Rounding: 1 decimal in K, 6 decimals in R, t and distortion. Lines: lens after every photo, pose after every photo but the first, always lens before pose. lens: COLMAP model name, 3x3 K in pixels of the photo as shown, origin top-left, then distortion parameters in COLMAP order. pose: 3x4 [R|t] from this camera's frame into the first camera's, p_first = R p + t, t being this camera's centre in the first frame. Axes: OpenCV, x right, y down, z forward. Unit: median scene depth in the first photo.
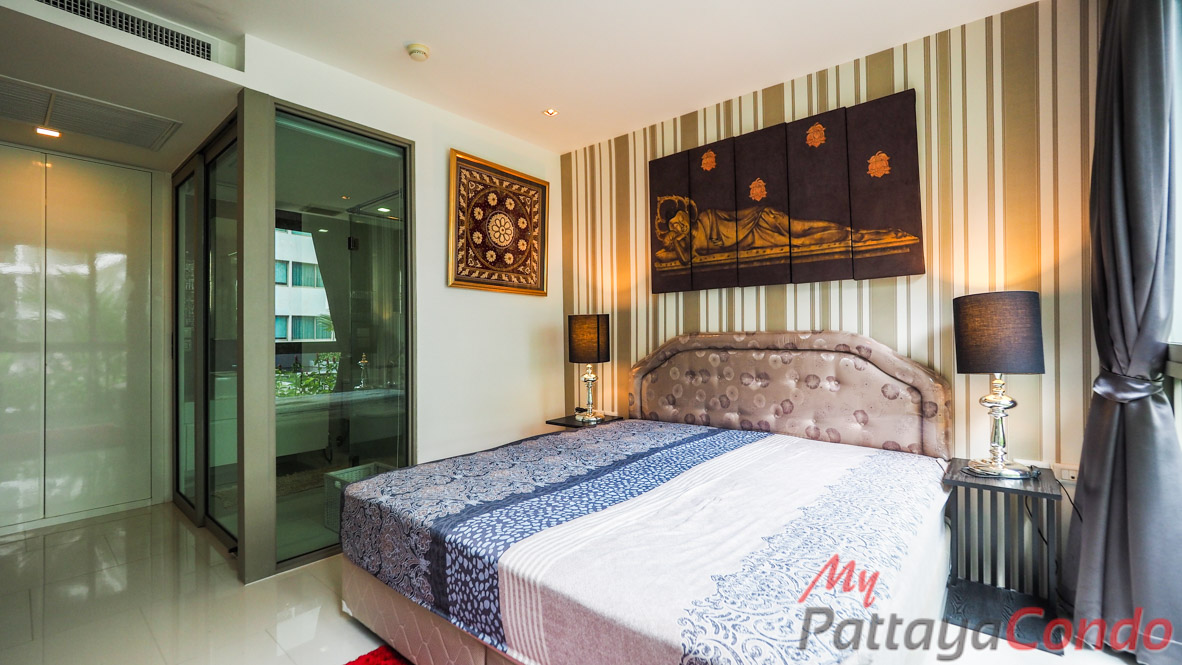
lens RADIAL K [[500.8, 0, 584.1], [0, 500.8, 330.7], [0, 0, 1]] dist [0.000959, 0.000455]
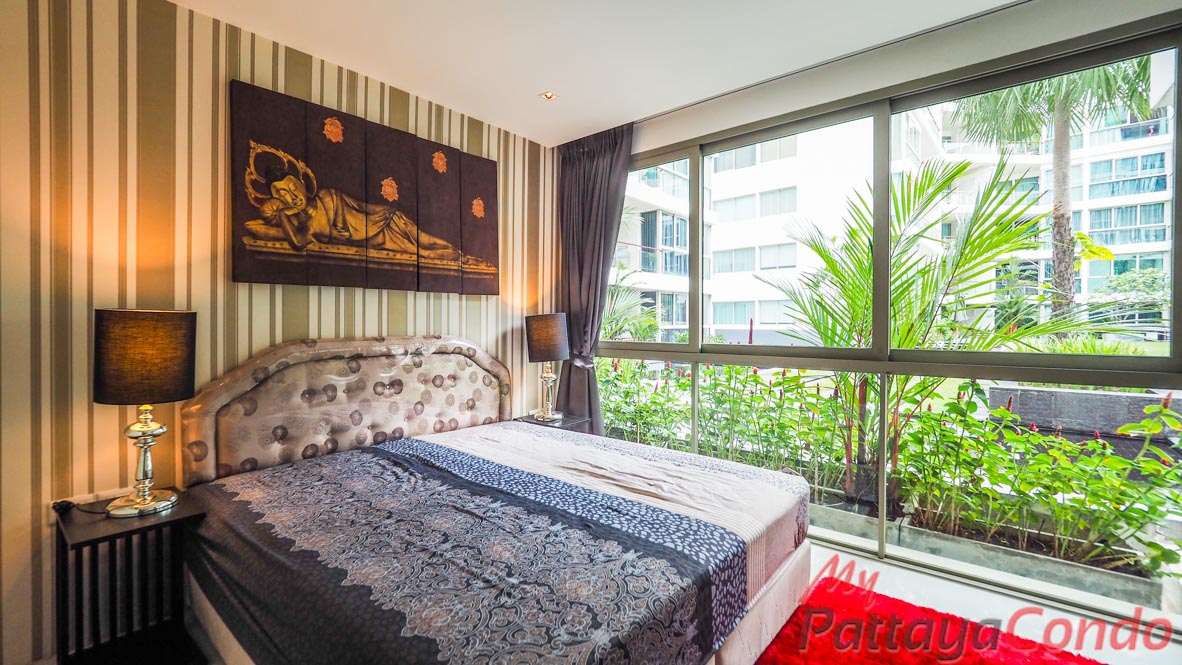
lens RADIAL K [[500.8, 0, 583.2], [0, 500.8, 327.9], [0, 0, 1]] dist [0.000959, 0.000455]
pose [[-0.011774, -0.005030, 0.999918, -0.585215], [-0.010349, 0.999934, 0.004909, -0.023484], [-0.999877, -0.010290, -0.011825, 0.604563]]
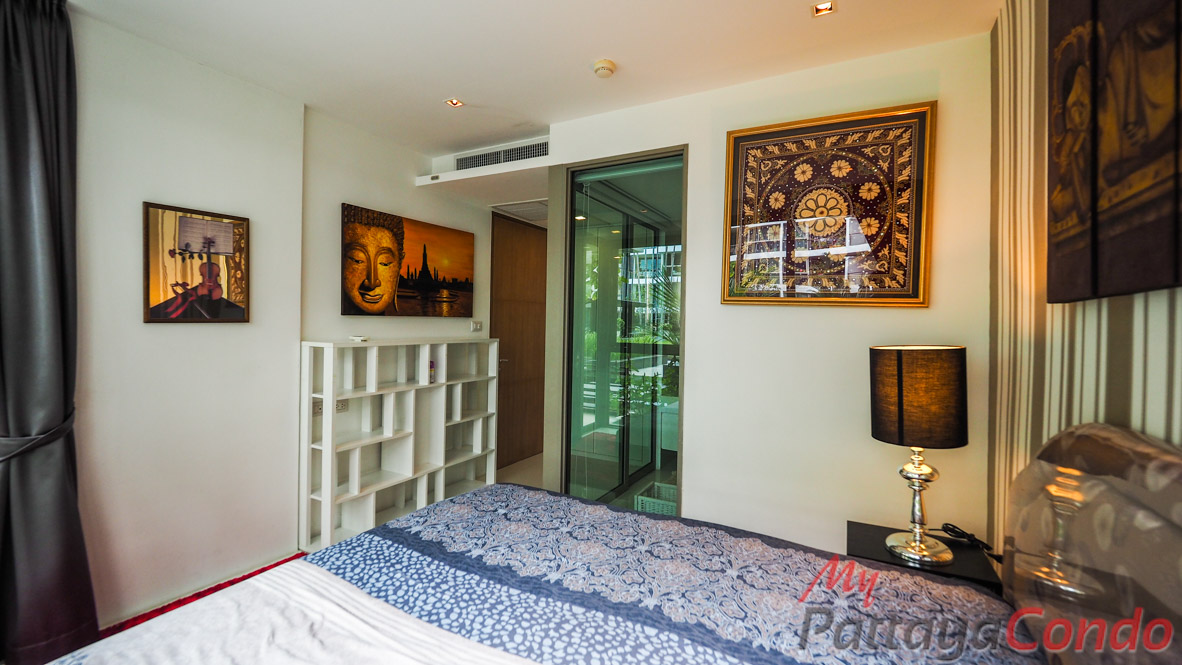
lens RADIAL K [[500.8, 0, 572.7], [0, 500.8, 323.1], [0, 0, 1]] dist [0.000959, 0.000455]
pose [[0.181558, 0.015143, -0.983264, 0.496223], [-0.011207, 0.999848, 0.013329, -0.066473], [0.983316, 0.008600, 0.181701, 0.625954]]
